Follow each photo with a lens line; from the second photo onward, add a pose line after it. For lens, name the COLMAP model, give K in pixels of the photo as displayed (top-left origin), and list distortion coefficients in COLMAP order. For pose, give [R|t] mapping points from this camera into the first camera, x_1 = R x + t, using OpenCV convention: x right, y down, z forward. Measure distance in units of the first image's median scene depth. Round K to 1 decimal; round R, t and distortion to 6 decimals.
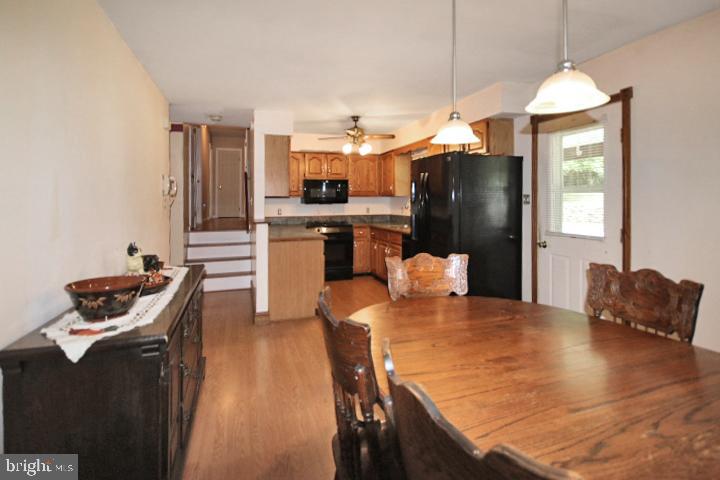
lens RADIAL K [[369.5, 0, 361.7], [0, 369.5, 240.1], [0, 0, 1]] dist [-0.001501, -0.002940]
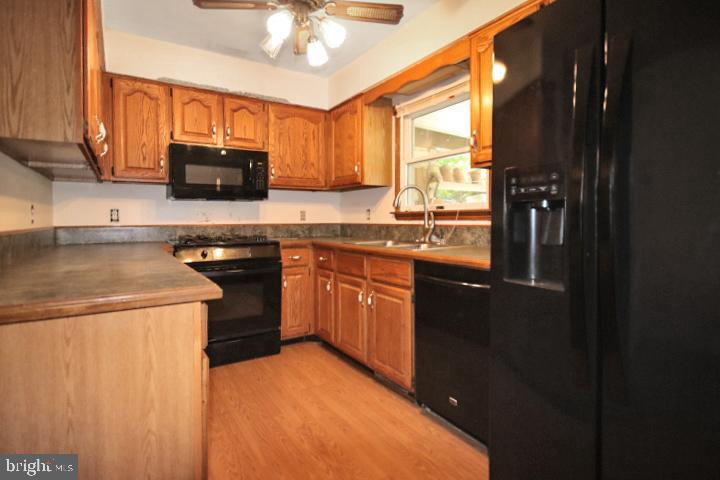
lens RADIAL K [[369.5, 0, 359.6], [0, 369.5, 234.6], [0, 0, 1]] dist [-0.001501, -0.002940]
pose [[0.968801, -0.008520, 0.247694, -0.041729], [0.024180, 0.997891, -0.060248, -0.018394], [-0.246658, 0.064358, 0.966963, 0.489919]]
